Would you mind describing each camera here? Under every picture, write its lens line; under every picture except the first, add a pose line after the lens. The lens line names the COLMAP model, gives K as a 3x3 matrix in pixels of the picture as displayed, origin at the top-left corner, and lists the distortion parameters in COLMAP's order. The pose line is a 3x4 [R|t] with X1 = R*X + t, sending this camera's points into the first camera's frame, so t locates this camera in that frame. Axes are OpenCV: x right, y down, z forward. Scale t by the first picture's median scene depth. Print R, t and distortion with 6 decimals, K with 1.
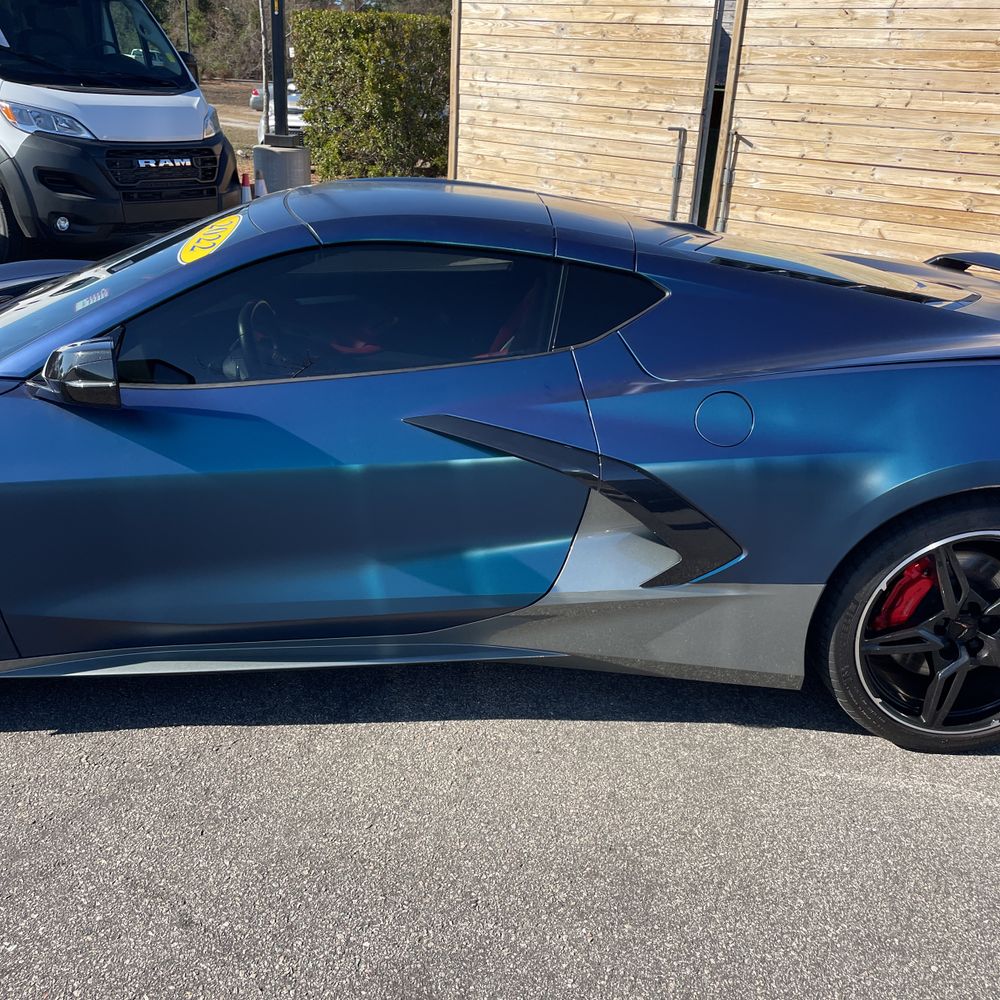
lens RADIAL K [[1017.7, 0, 510.4], [0, 1017.7, 491.0], [0, 0, 1]] dist [0.075486, -0.101352]
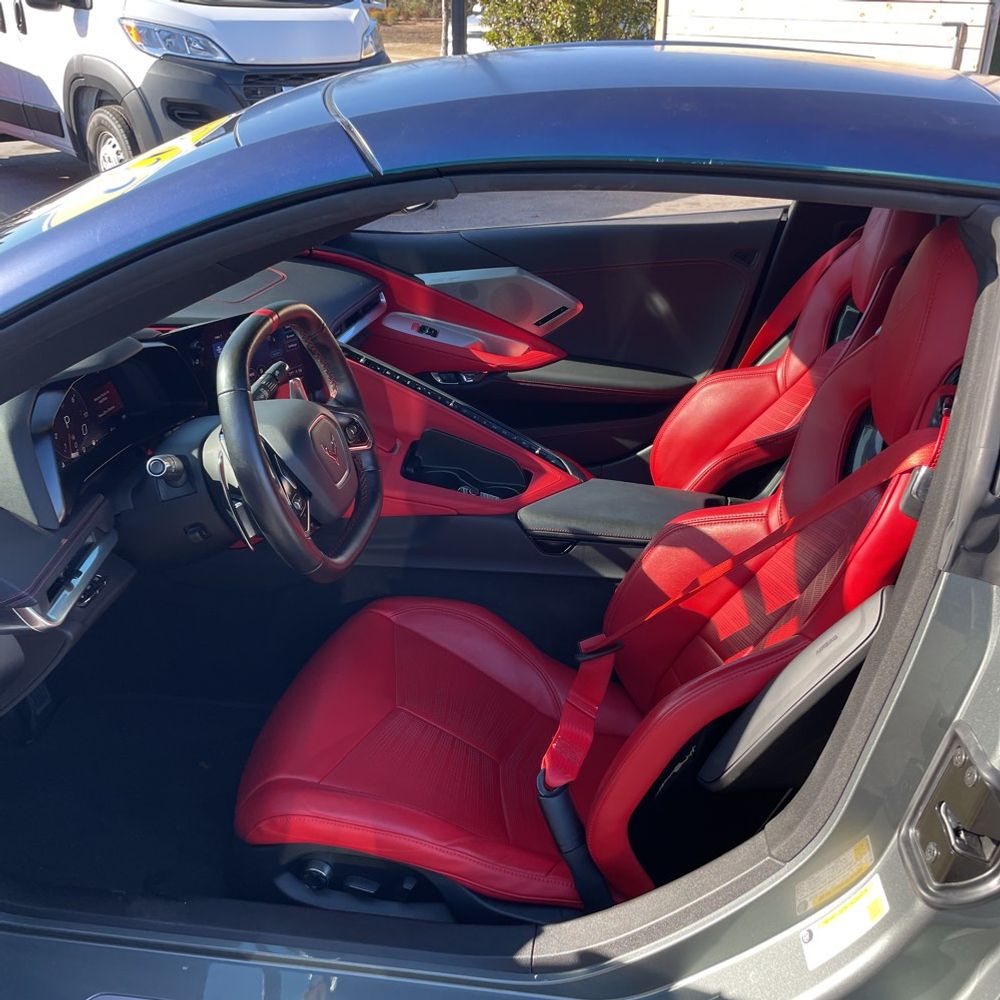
lens RADIAL K [[1009.8, 0, 516.2], [0, 1009.8, 499.5], [0, 0, 1]] dist [0.087983, -0.121631]
pose [[0.984576, 0.034360, -0.171550, -0.018204], [-0.023555, 0.997631, 0.064629, -0.039154], [0.173364, -0.059591, 0.983053, 0.168557]]
